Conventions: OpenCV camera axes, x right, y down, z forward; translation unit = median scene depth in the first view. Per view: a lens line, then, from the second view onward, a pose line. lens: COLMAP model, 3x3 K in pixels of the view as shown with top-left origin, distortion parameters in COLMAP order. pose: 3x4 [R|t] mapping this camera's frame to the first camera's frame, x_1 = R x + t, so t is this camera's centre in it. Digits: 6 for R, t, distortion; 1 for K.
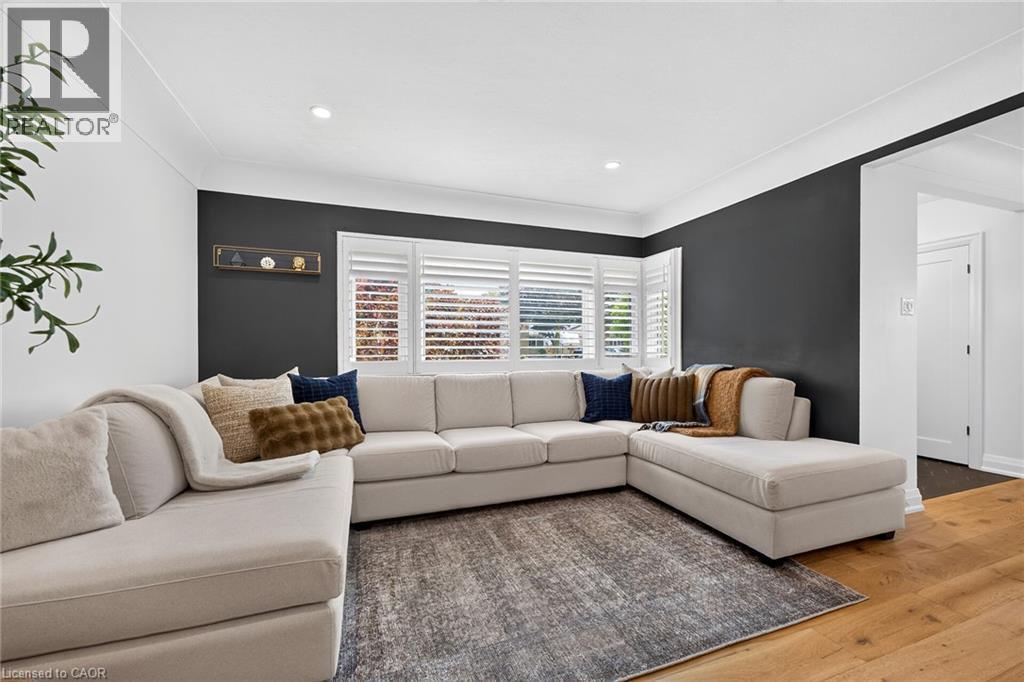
lens RADIAL K [[408.9, 0, 517.0], [0, 408.9, 349.9], [0, 0, 1]] dist [-0.004600, 0.003470]
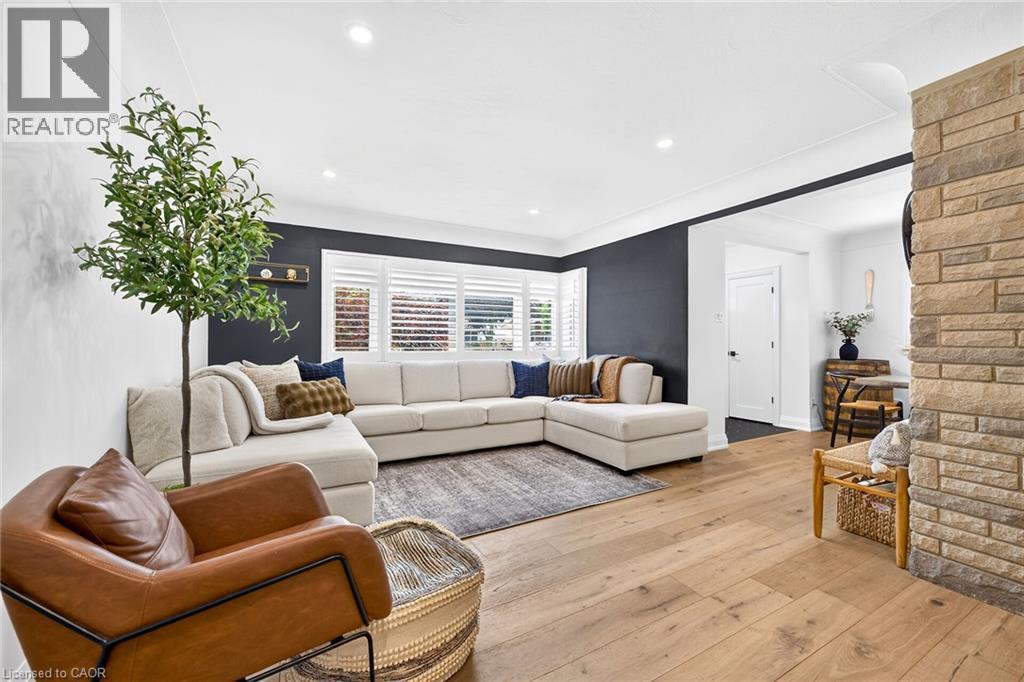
lens RADIAL K [[408.9, 0, 513.3], [0, 408.9, 345.8], [0, 0, 1]] dist [-0.004600, 0.003470]
pose [[0.988174, 0.004325, 0.153273, -0.053863], [-0.004599, 0.999988, 0.001435, 0.005734], [-0.153265, -0.002123, 0.988183, -0.402634]]
